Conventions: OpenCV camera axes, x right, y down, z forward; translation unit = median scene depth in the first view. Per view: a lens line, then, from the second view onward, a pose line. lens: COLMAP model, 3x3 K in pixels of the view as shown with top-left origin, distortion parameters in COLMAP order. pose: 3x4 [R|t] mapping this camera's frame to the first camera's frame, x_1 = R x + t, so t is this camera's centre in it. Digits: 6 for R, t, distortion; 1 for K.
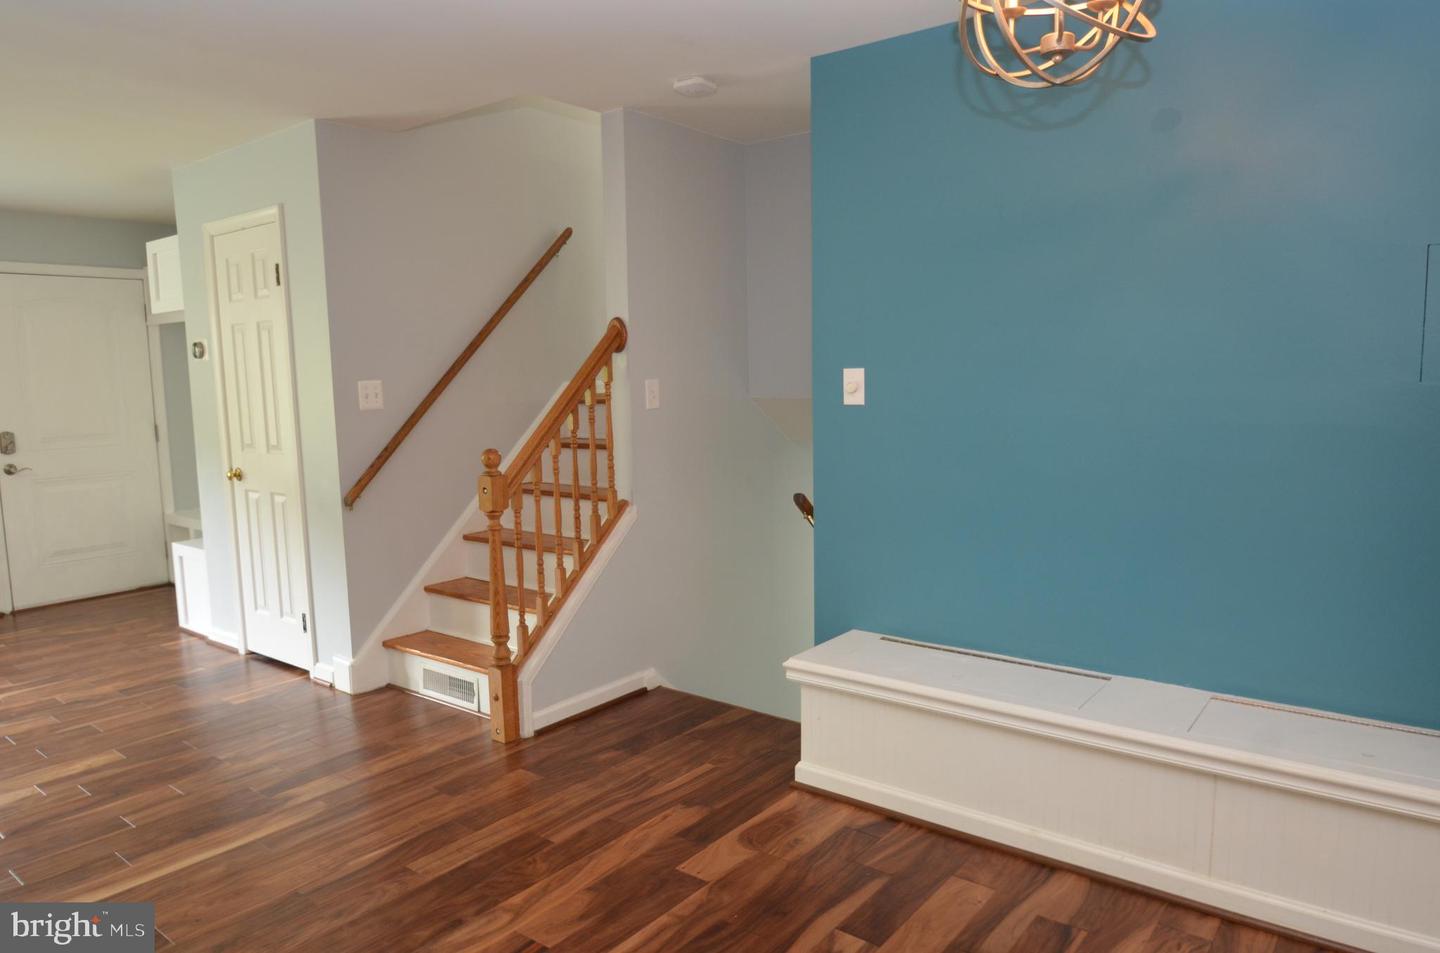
lens RADIAL K [[951.8, 0, 719.4], [0, 951.8, 471.9], [0, 0, 1]] dist [-0.029043, -0.003542]
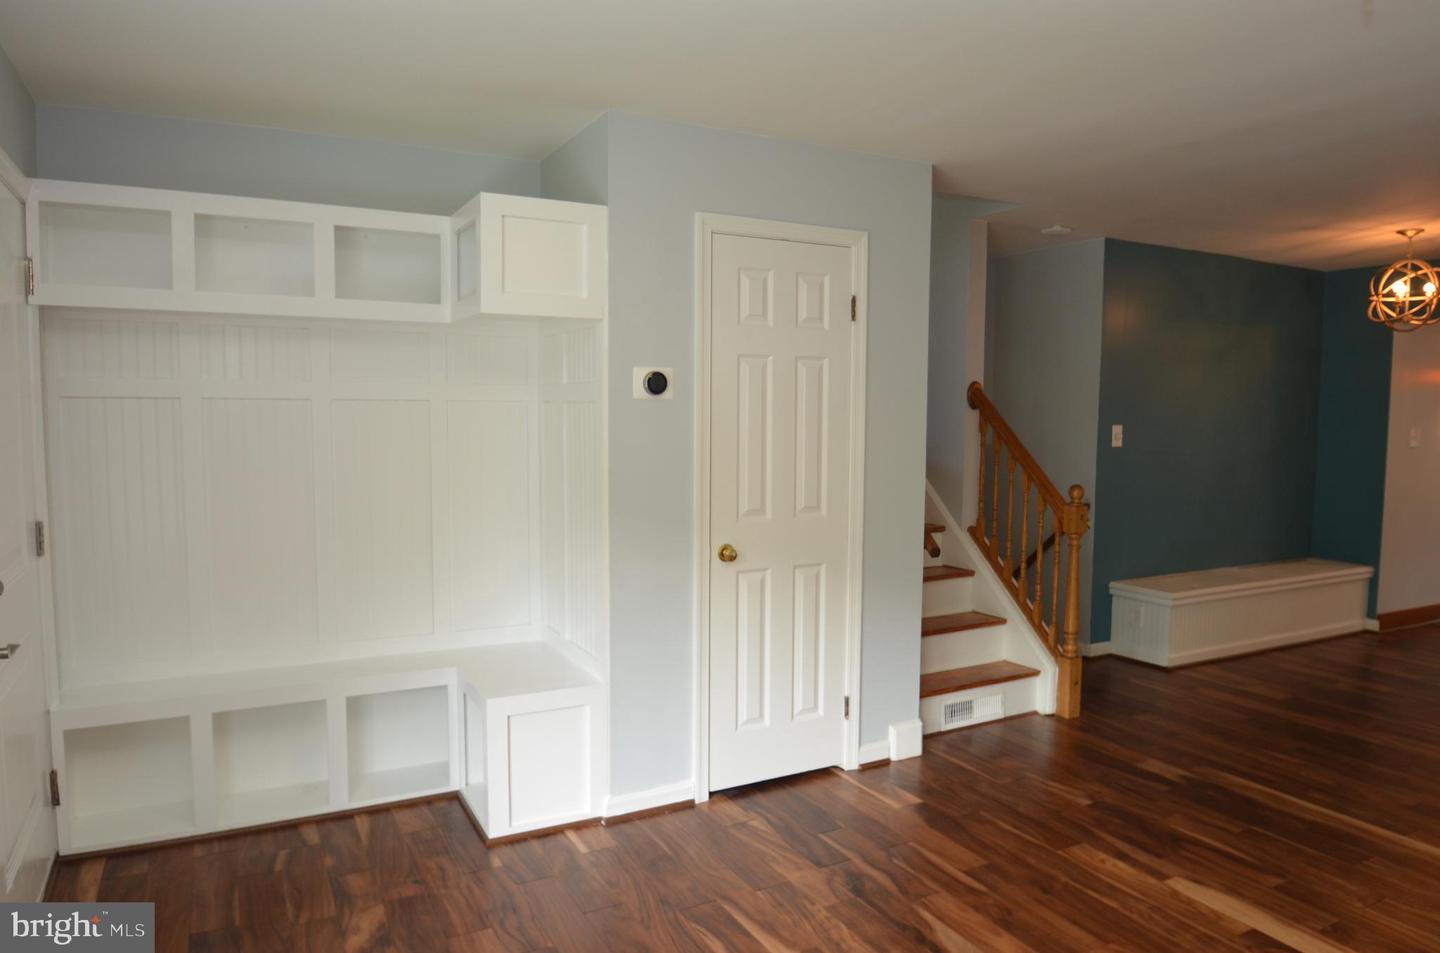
lens RADIAL K [[951.8, 0, 729.2], [0, 951.8, 480.4], [0, 0, 1]] dist [-0.029043, -0.003542]
pose [[0.388248, -0.055397, 0.919888, -1.537078], [0.068529, 0.997163, 0.031127, -0.101144], [-0.919003, 0.050954, 0.390943, 0.898367]]
